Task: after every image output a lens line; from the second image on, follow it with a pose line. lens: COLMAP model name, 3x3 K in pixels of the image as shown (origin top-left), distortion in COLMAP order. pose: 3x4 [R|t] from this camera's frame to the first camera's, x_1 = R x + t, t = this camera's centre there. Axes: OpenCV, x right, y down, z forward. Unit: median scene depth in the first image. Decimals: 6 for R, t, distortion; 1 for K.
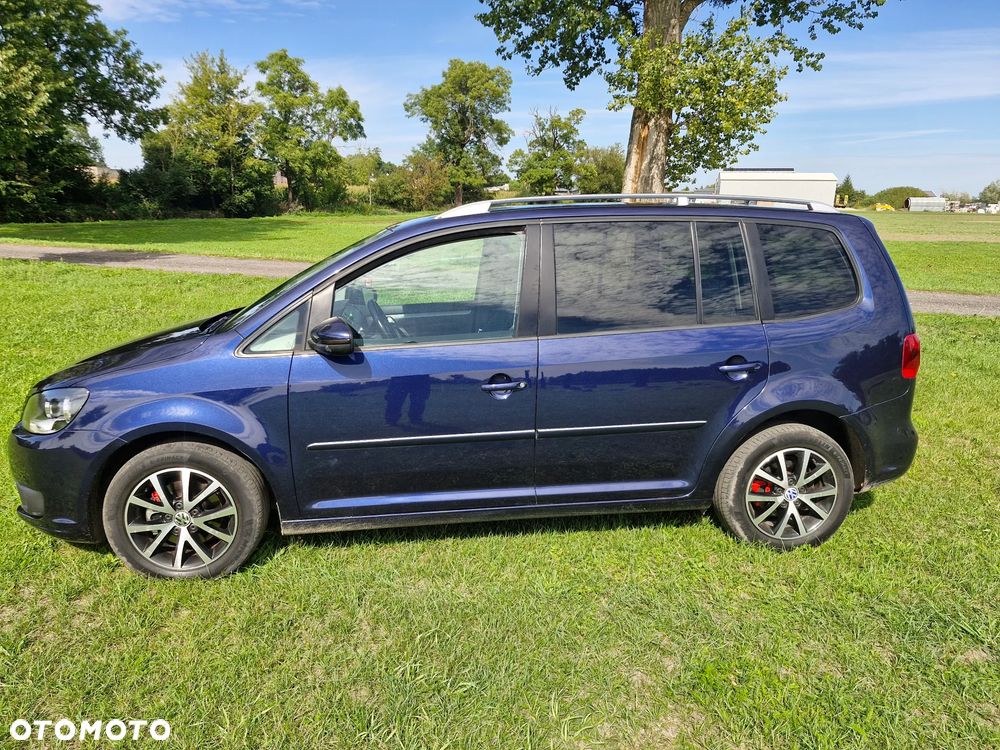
lens RADIAL K [[691.3, 0, 496.3], [0, 691.3, 370.4], [0, 0, 1]] dist [0.062723, -0.064804]
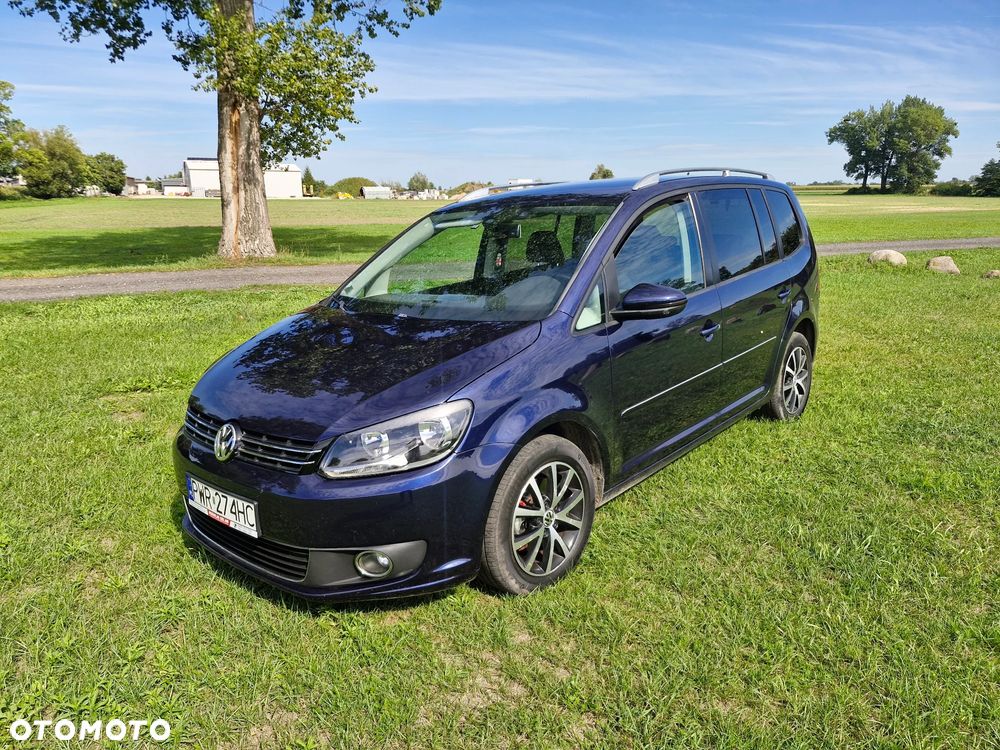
lens RADIAL K [[695.5, 0, 500.0], [0, 695.5, 375.0], [0, 0, 1]] dist [0.076372, -0.100175]
pose [[0.746396, -0.186862, 0.638729, -0.937542], [0.176229, 0.981006, 0.081061, -0.056667], [-0.641744, 0.052059, 0.765150, 0.275600]]
